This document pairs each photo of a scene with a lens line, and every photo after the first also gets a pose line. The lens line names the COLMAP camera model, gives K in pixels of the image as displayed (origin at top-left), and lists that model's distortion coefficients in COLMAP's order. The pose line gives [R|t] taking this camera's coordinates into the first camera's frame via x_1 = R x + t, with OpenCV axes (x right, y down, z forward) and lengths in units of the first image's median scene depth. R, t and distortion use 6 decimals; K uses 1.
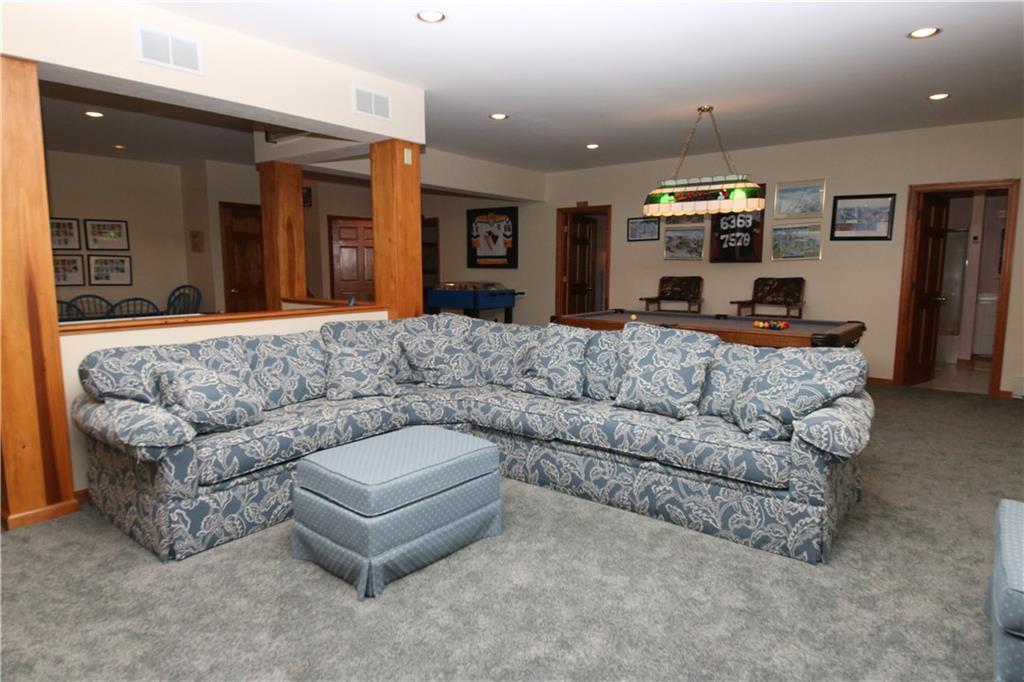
lens RADIAL K [[586.3, 0, 512.0], [0, 586.3, 341.0], [0, 0, 1]] dist [0.049652, -0.000483]
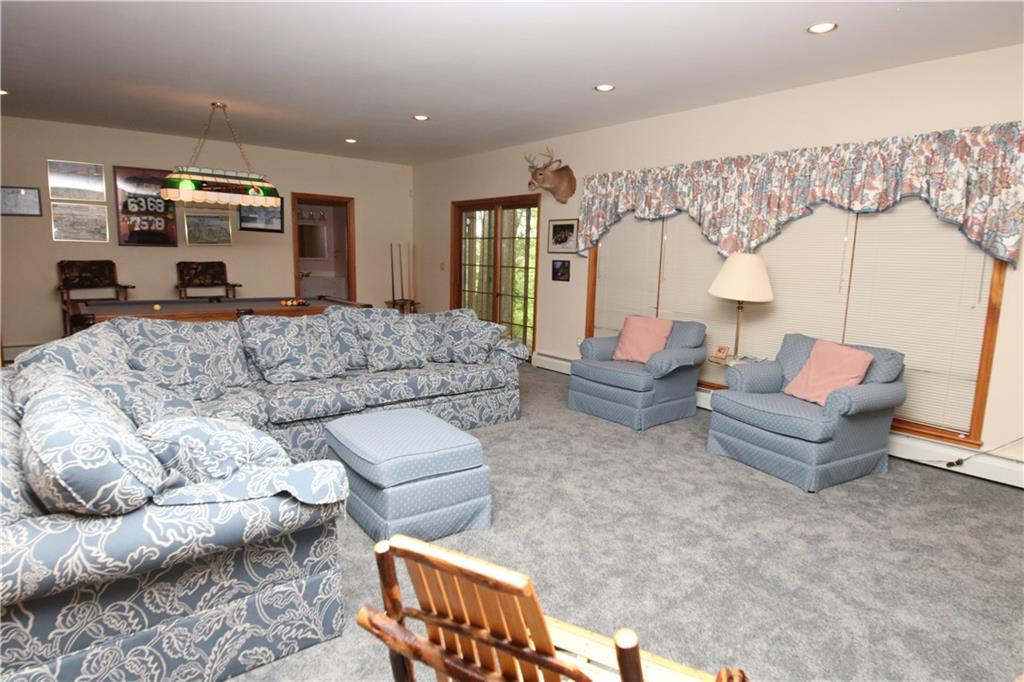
lens RADIAL K [[578.2, 0, 512.0], [0, 578.2, 341.0], [0, 0, 1]] dist [0.003376, 0.000618]
pose [[0.253632, -0.143452, 0.956605, -0.416211], [0.098936, 0.987603, 0.121869, -0.034458], [-0.962228, 0.063733, 0.264680, 0.172185]]
